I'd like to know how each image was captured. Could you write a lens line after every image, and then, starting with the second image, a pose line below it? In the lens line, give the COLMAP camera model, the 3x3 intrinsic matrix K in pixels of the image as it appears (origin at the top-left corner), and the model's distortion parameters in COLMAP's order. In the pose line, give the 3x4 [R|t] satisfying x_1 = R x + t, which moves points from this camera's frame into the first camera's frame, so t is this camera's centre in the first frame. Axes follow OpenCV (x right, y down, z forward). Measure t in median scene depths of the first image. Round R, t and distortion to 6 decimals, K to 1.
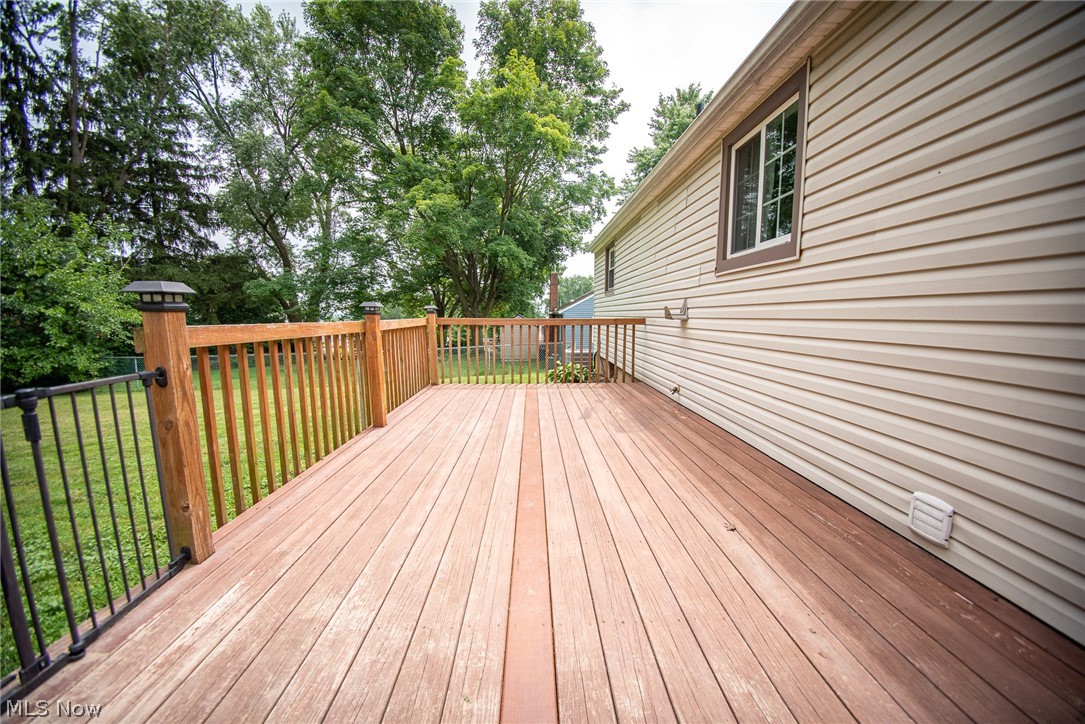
lens RADIAL K [[403.4, 0, 542.5], [0, 403.4, 362.0], [0, 0, 1]] dist [-0.012175, -0.007965]
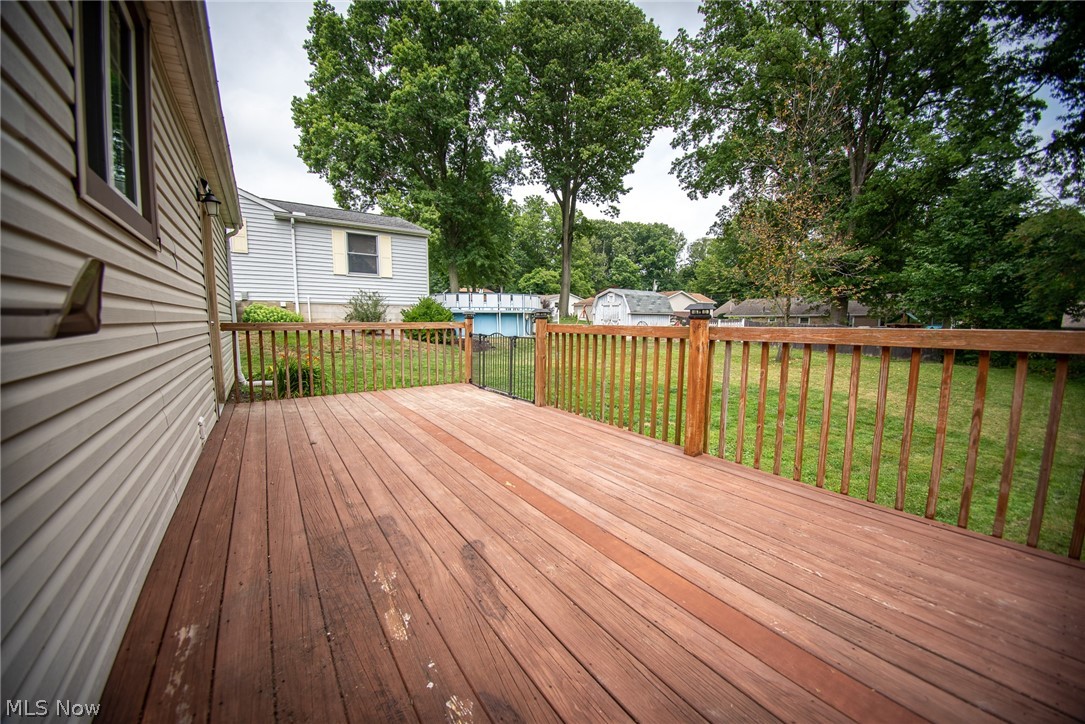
lens RADIAL K [[392.3, 0, 542.5], [0, 392.3, 362.0], [0, 0, 1]] dist [-0.000013, -0.005254]
pose [[-0.831205, 0.053007, -0.553433, 0.048557], [-0.068511, 0.978092, 0.196577, -0.027650], [0.551728, 0.201312, -0.809364, 0.243290]]
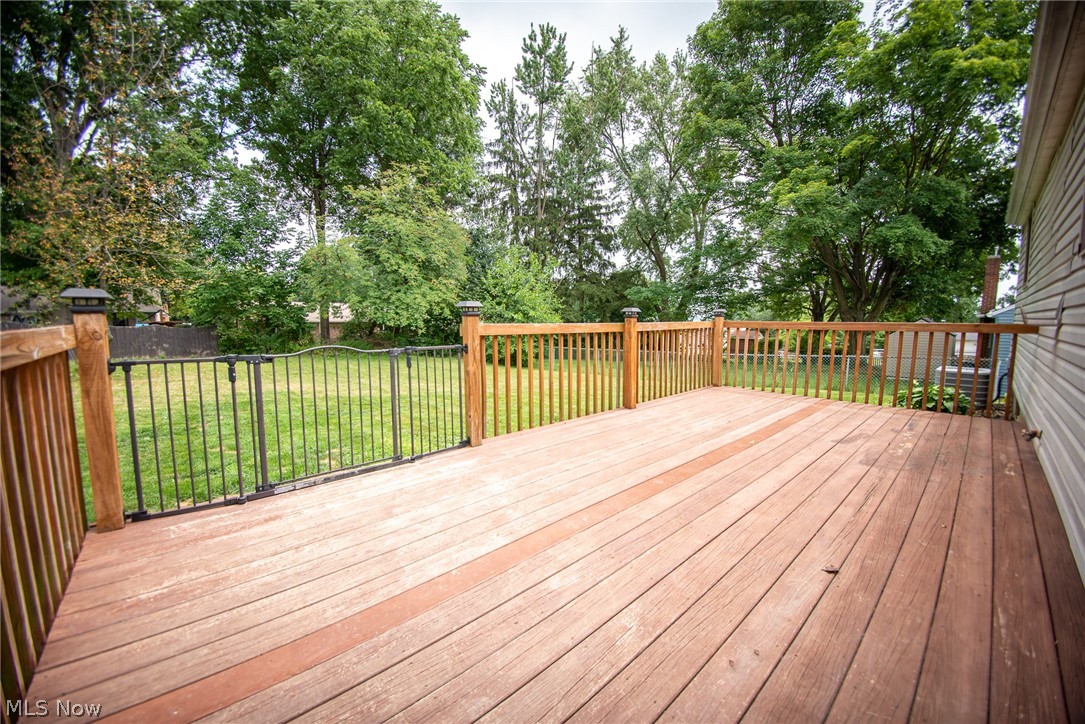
lens RADIAL K [[401.9, 0, 542.5], [0, 401.9, 362.0], [0, 0, 1]] dist [-0.000310, -0.011915]
pose [[0.642433, 0.080386, -0.762114, 0.058719], [-0.087734, 0.995659, 0.031064, 0.000599], [0.761304, 0.046906, 0.646697, -0.001519]]
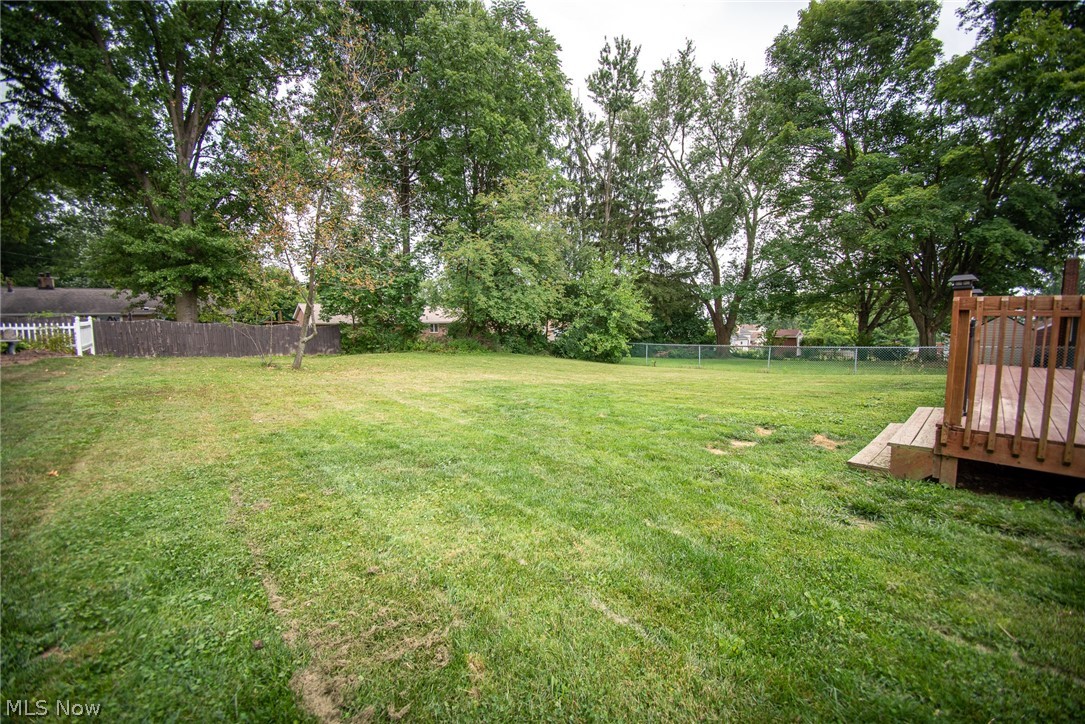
lens RADIAL K [[401.9, 0, 542.5], [0, 401.9, 362.0], [0, 0, 1]] dist [-0.000310, -0.011915]
pose [[0.648408, 0.068049, -0.758246, -0.071365], [-0.075831, 0.996817, 0.024613, 0.037189], [0.757507, 0.041540, 0.651504, -0.241322]]
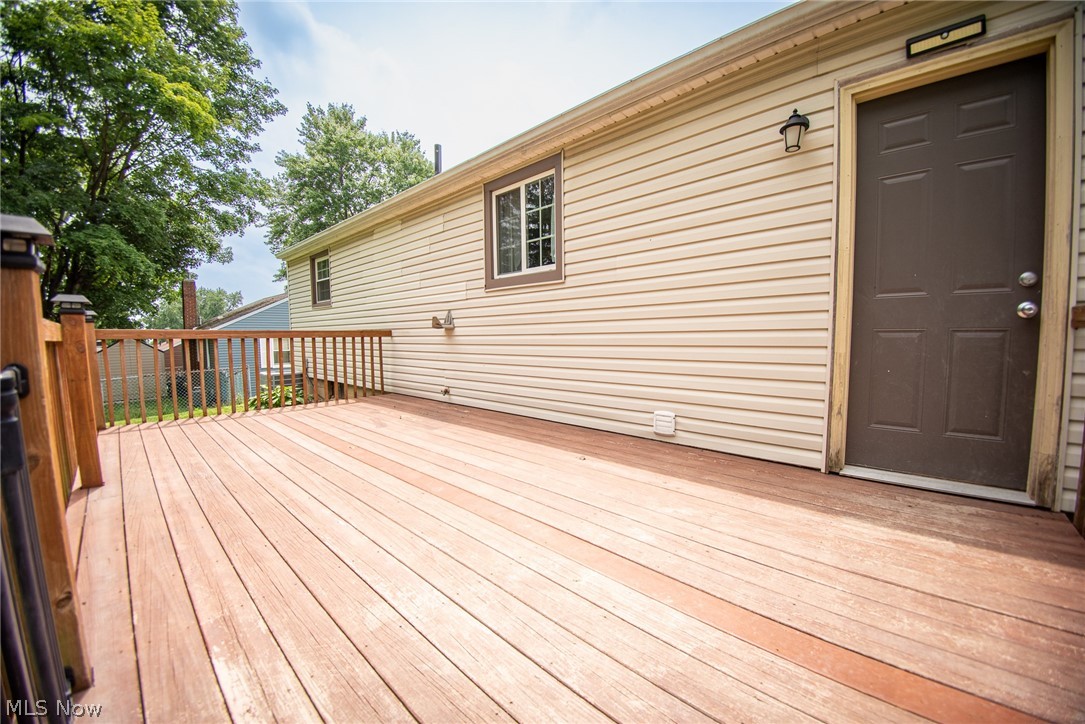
lens RADIAL K [[400.4, 0, 542.5], [0, 400.4, 362.0], [0, 0, 1]] dist [-0.000090, -0.016354]
pose [[0.696304, -0.052886, 0.715796, -0.056824], [0.091153, 0.995722, -0.015103, 0.006190], [-0.711935, 0.075764, 0.698147, 0.004751]]
